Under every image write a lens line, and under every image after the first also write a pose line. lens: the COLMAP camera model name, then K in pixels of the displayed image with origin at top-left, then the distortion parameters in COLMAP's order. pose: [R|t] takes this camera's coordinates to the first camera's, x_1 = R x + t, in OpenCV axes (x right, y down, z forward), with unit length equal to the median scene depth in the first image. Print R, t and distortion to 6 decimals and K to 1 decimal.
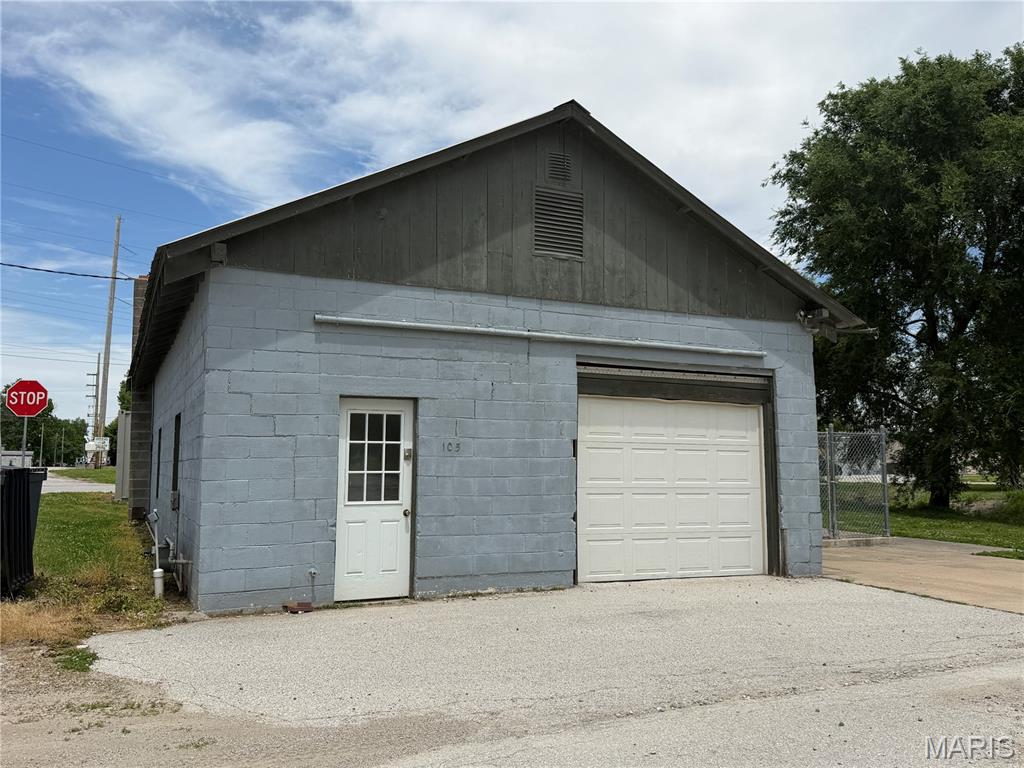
lens RADIAL K [[874.7, 0, 507.2], [0, 874.7, 382.0], [0, 0, 1]] dist [0.047618, -0.022657]
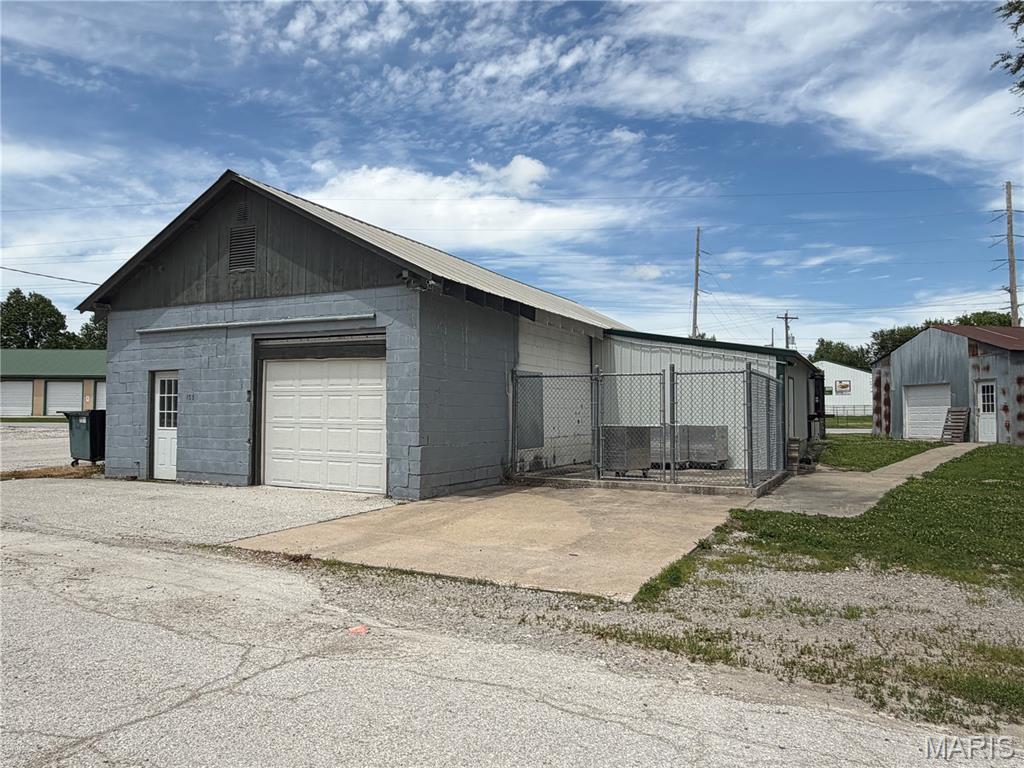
lens RADIAL K [[696.0, 0, 510.1], [0, 696.0, 385.2], [0, 0, 1]] dist [-0.009435, 0.003008]
pose [[0.619897, -0.032974, -0.783990, 1.270009], [0.073521, 0.997162, 0.016193, 0.068613], [0.781232, -0.067678, 0.620562, 0.591533]]
